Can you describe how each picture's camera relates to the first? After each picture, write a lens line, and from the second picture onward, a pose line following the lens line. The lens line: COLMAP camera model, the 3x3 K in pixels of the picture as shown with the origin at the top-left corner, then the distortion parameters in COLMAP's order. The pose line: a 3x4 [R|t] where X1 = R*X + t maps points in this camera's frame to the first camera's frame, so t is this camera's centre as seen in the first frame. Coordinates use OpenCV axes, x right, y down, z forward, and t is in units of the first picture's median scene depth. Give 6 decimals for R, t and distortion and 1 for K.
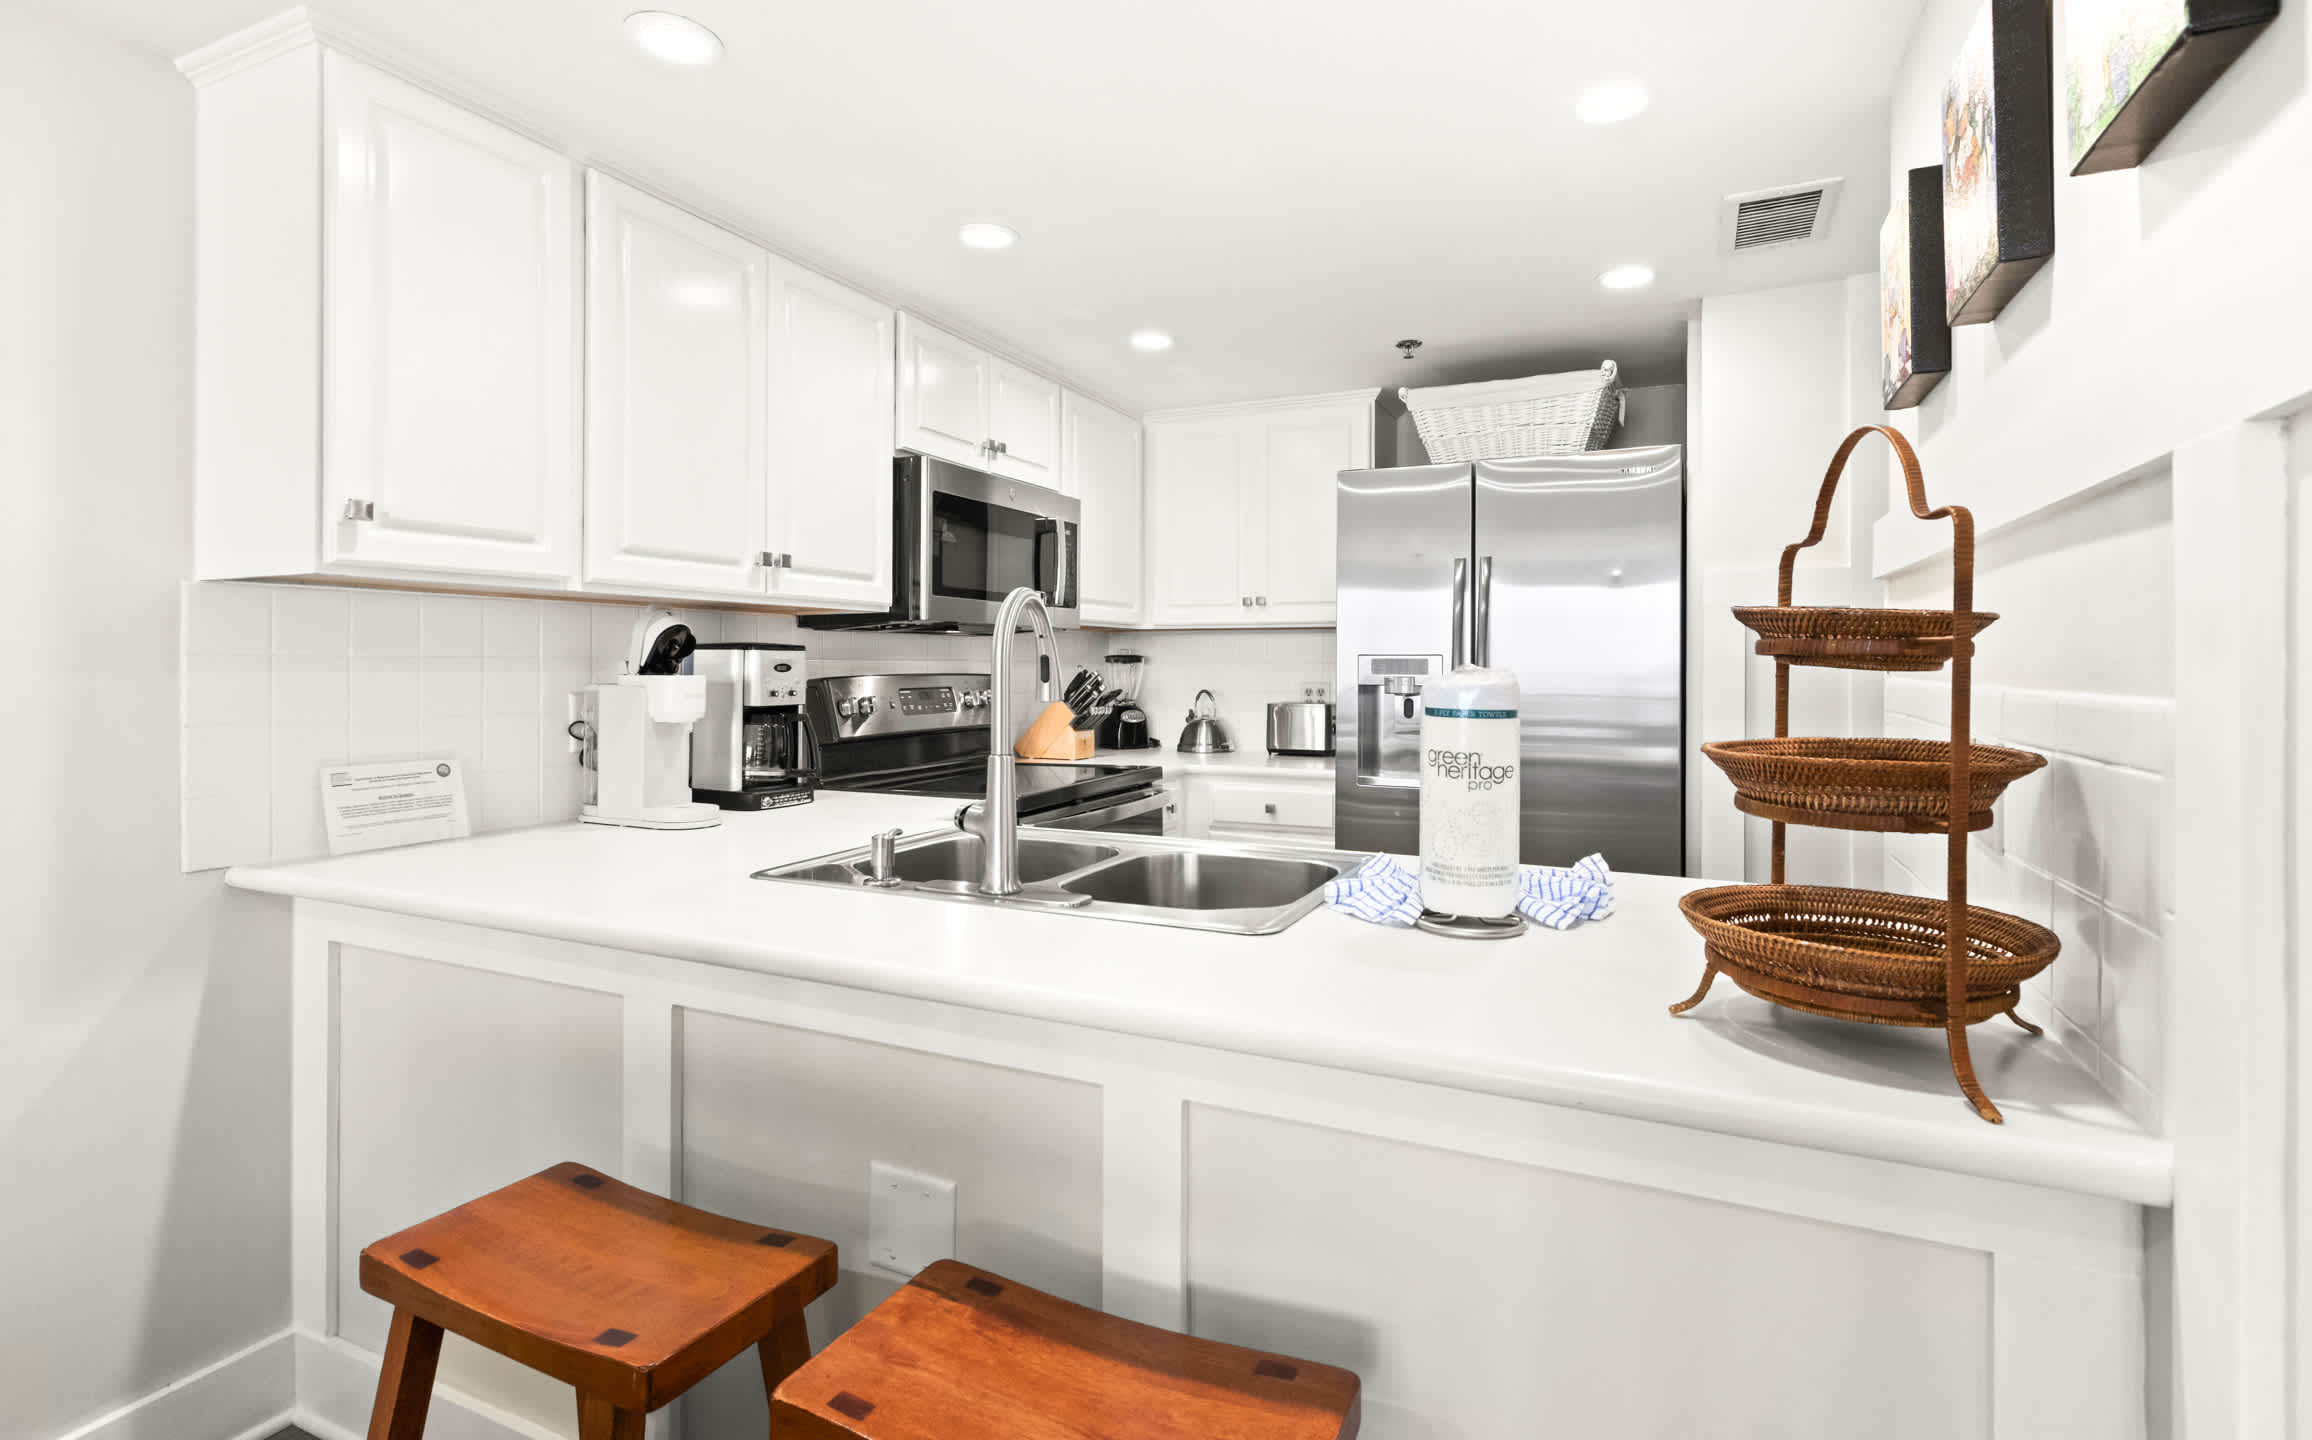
lens RADIAL K [[1082.3, 0, 1161.2], [0, 1082.3, 668.2], [0, 0, 1]] dist [0.000013, 0.000004]
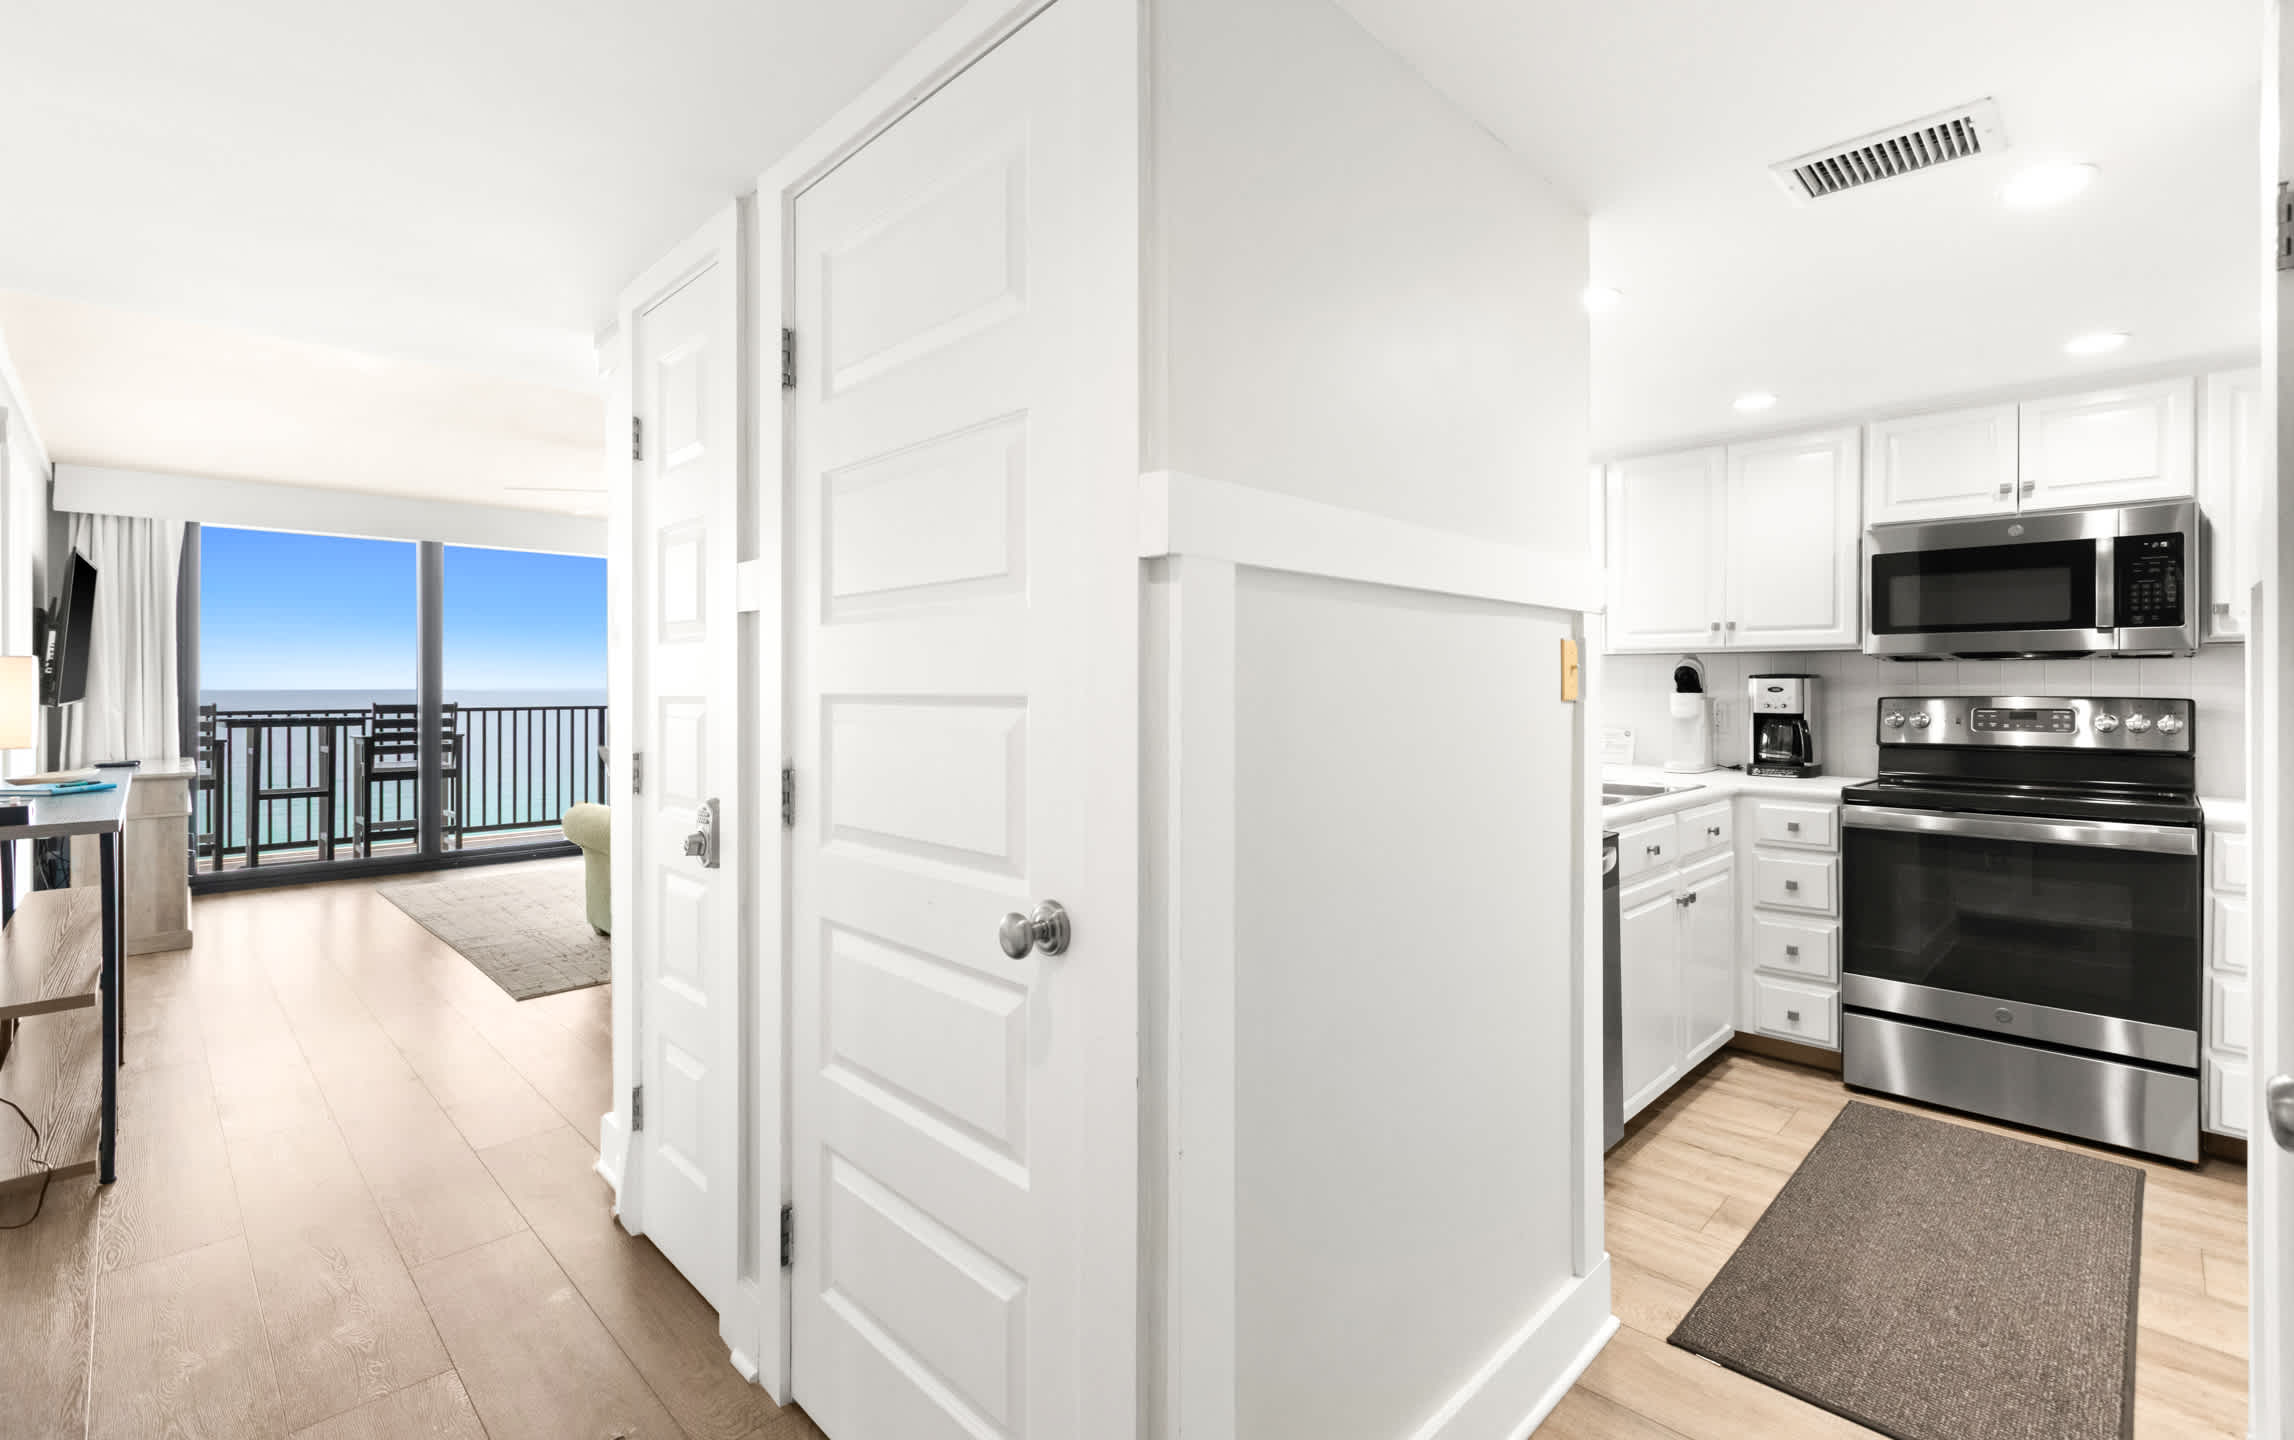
lens RADIAL K [[1011.3, 0, 1150.3], [0, 1011.3, 676.0], [0, 0, 1]] dist [-0.001029, 0.000207]
pose [[-0.336397, -0.007813, -0.941688, 0.917873], [-0.004146, 0.999968, -0.006816, -0.004205], [0.941711, 0.001611, -0.336419, 0.433749]]
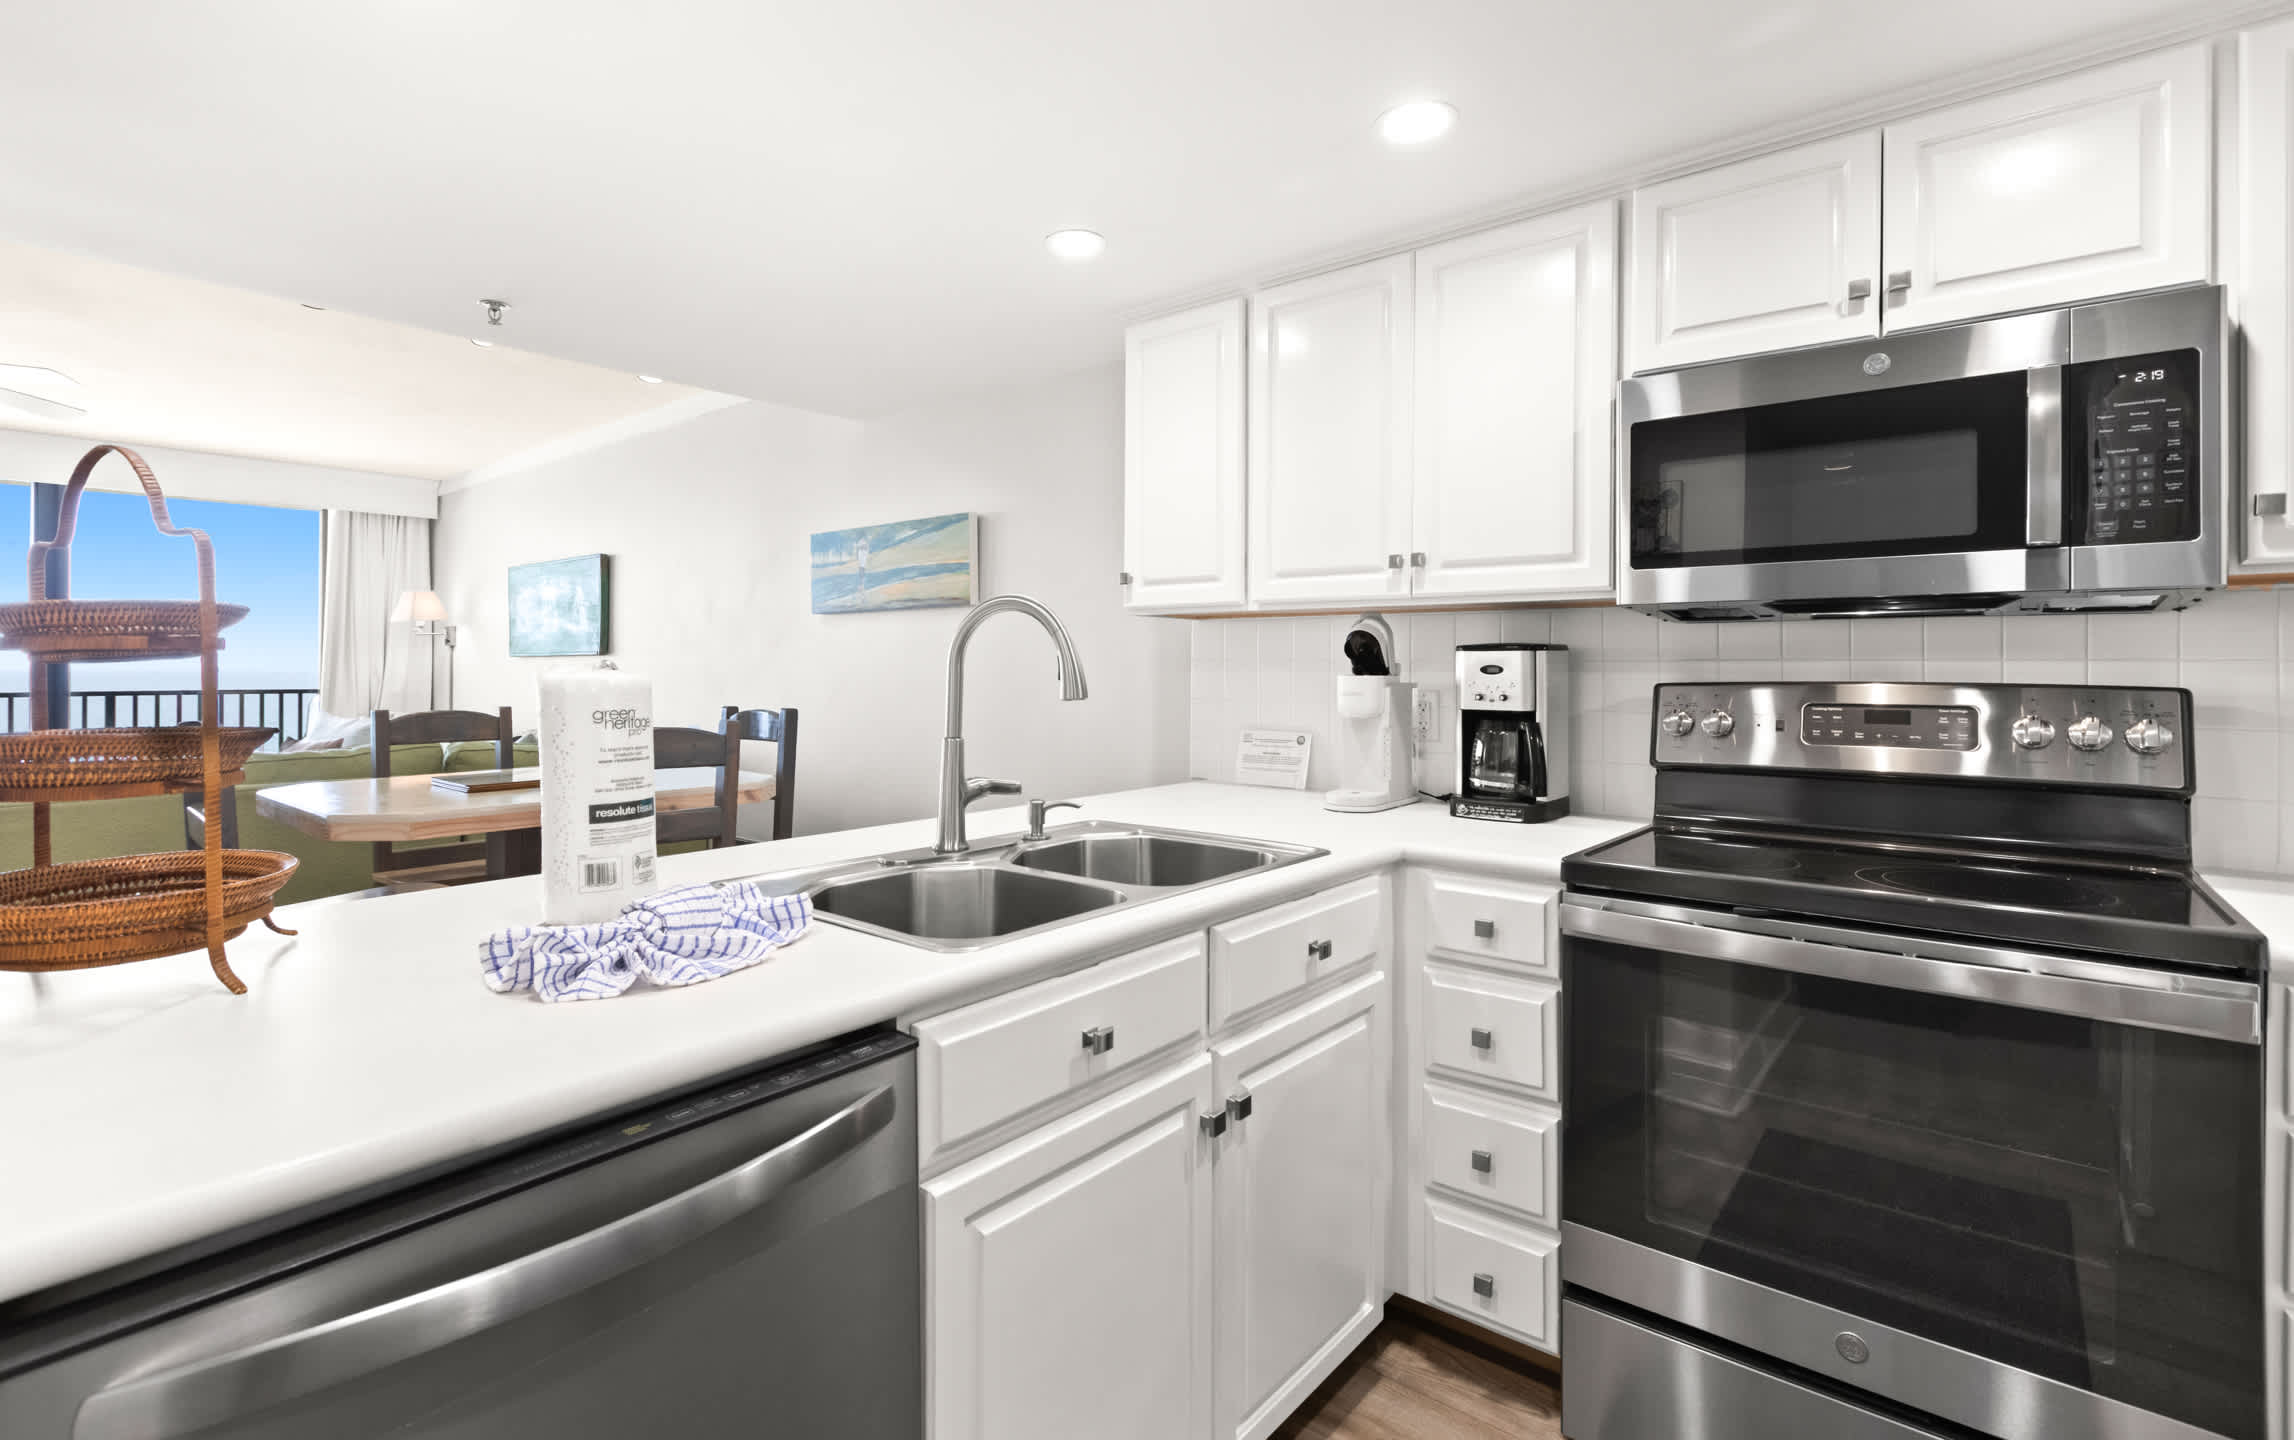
lens RADIAL K [[1041.3, 0, 1137.1], [0, 1041.3, 657.3], [0, 0, 1]] dist [-0.000011, 0.000272]
pose [[-0.245020, -0.007541, -0.969489, 0.398656], [-0.005149, 0.999966, -0.006477, -0.002505], [0.969504, 0.003405, -0.245050, 0.629589]]
